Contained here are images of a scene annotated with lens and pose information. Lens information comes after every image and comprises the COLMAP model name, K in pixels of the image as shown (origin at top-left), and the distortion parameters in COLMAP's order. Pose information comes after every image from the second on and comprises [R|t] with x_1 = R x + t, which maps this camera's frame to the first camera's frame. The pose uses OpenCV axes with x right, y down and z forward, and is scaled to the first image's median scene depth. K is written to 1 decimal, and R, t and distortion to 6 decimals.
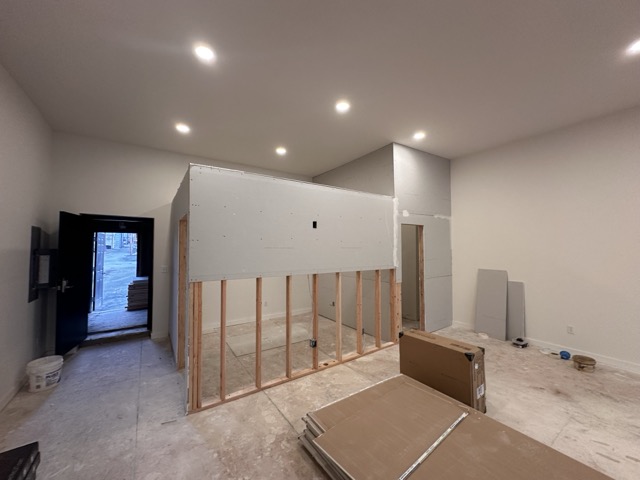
lens RADIAL K [[255.6, 0, 320.1], [0, 255.6, 239.8], [0, 0, 1]] dist [-0.004210, 0.000913]
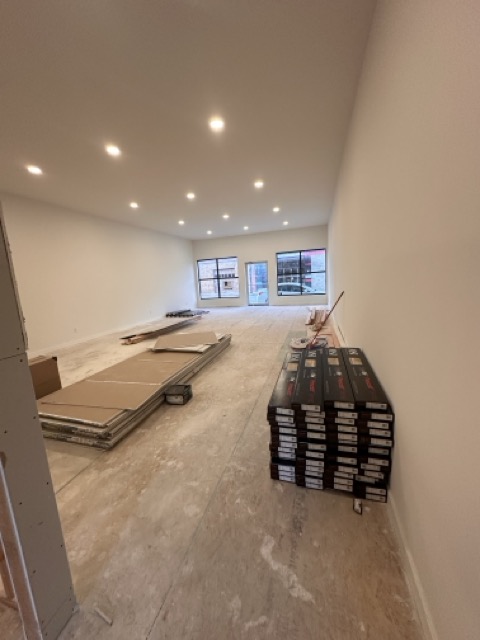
lens RADIAL K [[255.6, 0, 240.4], [0, 255.6, 322.7], [0, 0, 1]] dist [-0.004210, 0.000913]
pose [[-0.630446, -0.103894, 0.769249, -0.677616], [0.035785, 0.986059, 0.162503, 0.044673], [-0.775408, 0.129977, -0.617939, 0.637693]]
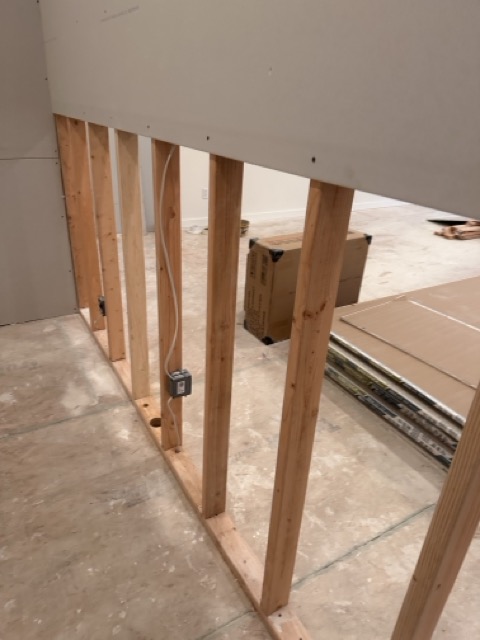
lens RADIAL K [[446.5, 0, 230.4], [0, 446.5, 322.4], [0, 0, 1]] dist [0.073296, -0.084045]
pose [[0.069649, -0.440354, 0.895118, -0.409557], [-0.073534, 0.892590, 0.444832, 0.080973], [-0.994858, -0.096804, 0.029787, 0.806155]]
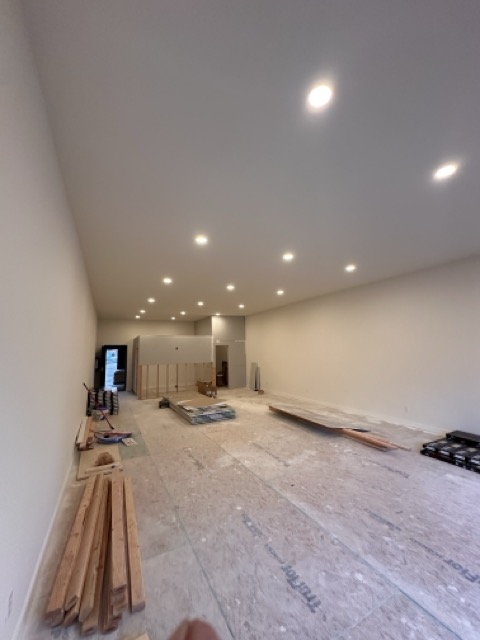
lens RADIAL K [[255.6, 0, 238.6], [0, 255.6, 316.9], [0, 0, 1]] dist [-0.004210, 0.000913]
pose [[0.992953, -0.037914, -0.112284, 0.978391], [0.027103, 0.994985, -0.096285, -0.107990], [0.115371, 0.092563, 0.989000, -1.835501]]
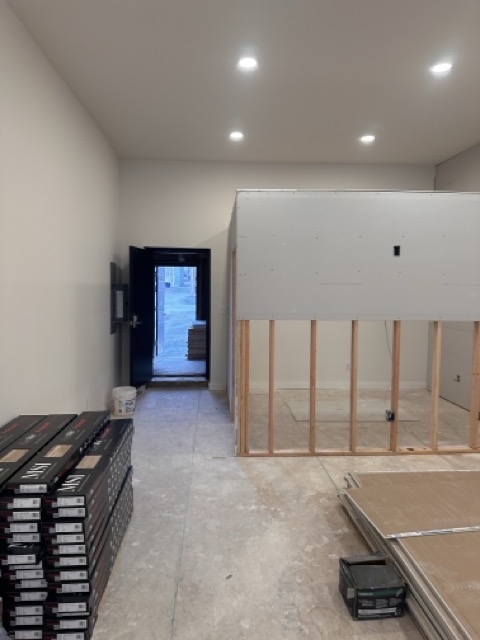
lens RADIAL K [[446.5, 0, 235.8], [0, 446.5, 314.1], [0, 0, 1]] dist [0.073296, -0.084045]
pose [[0.856120, 0.039674, -0.515251, 0.215522], [0.006869, 0.996087, 0.088110, 0.000697], [0.516731, -0.078972, 0.852498, -0.261760]]
